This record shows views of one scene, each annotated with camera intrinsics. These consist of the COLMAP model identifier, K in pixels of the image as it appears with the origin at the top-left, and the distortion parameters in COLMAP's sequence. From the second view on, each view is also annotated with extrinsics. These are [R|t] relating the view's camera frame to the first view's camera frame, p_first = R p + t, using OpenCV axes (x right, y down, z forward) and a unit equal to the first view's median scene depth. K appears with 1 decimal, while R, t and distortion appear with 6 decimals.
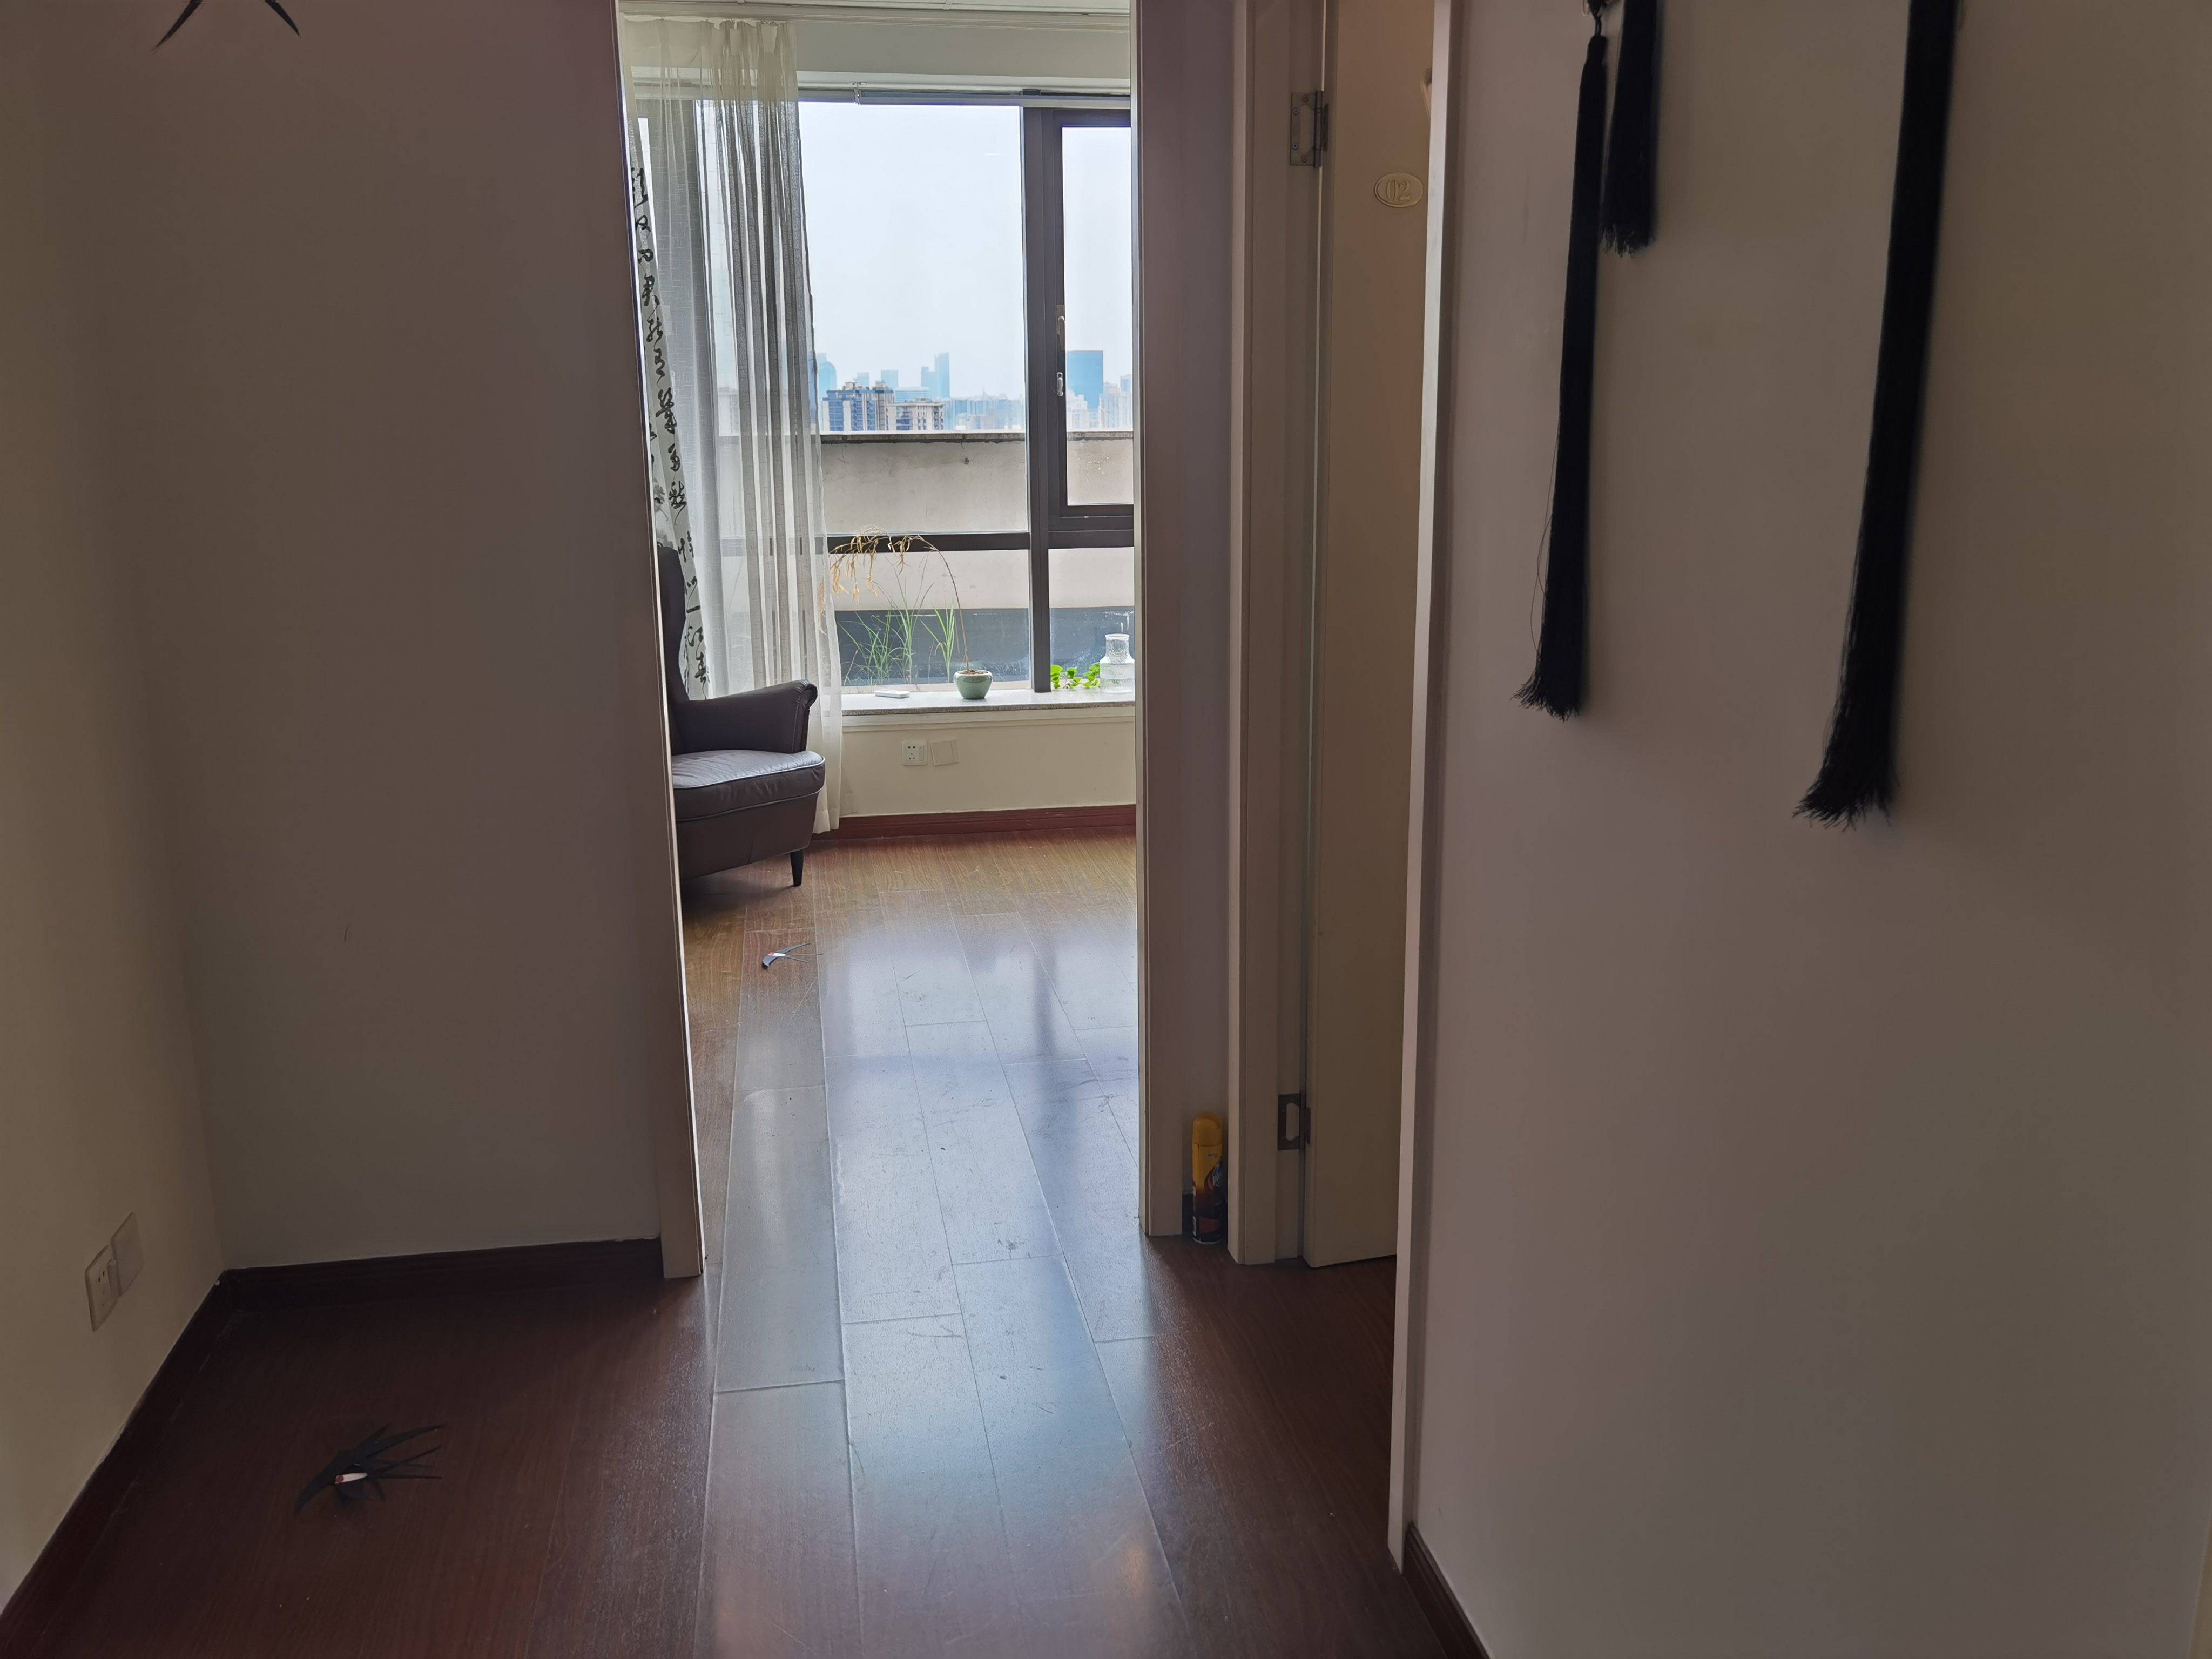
lens RADIAL K [[1764.8, 0, 1113.1], [0, 1764.8, 831.0], [0, 0, 1]] dist [0.008429, 0.000003]
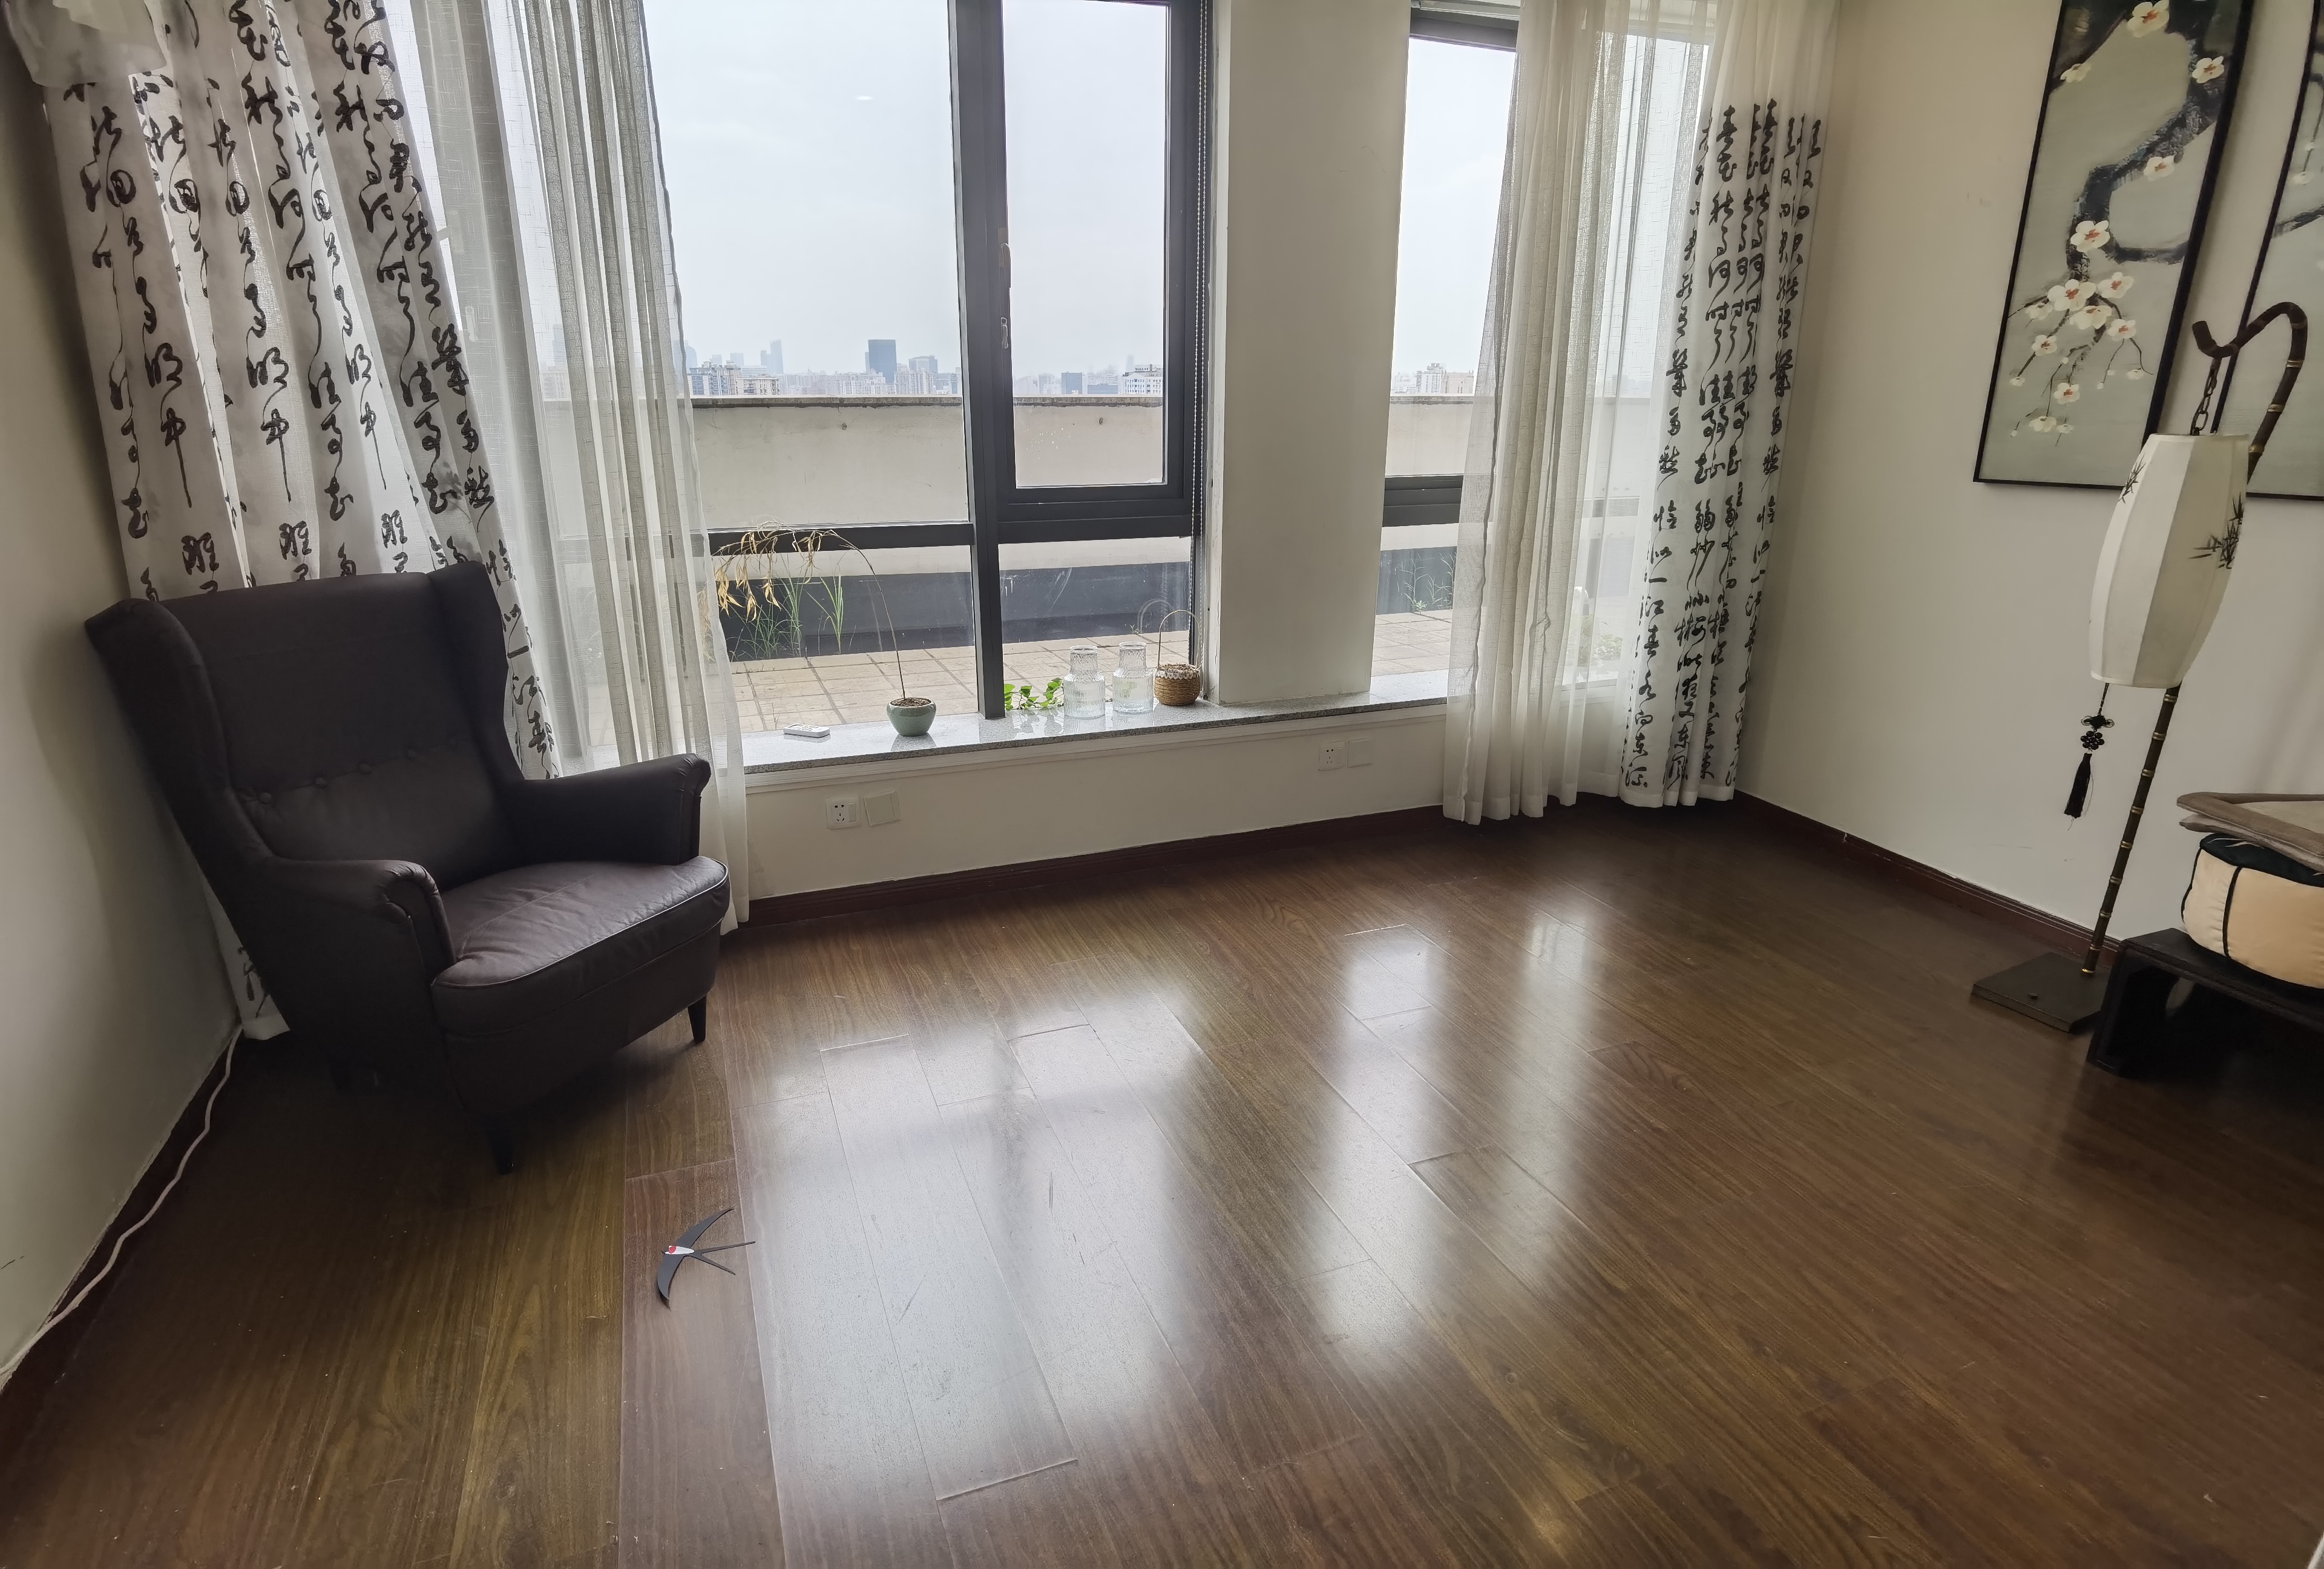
lens RADIAL K [[1204.0, 0, 1145.2], [0, 1204.0, 786.8], [0, 0, 1]] dist [-0.027761, -0.000520]
pose [[0.982048, -0.050311, 0.181799, -0.078203], [0.033843, 0.995130, 0.092576, -0.101844], [-0.185571, -0.084761, 0.978968, 0.460861]]
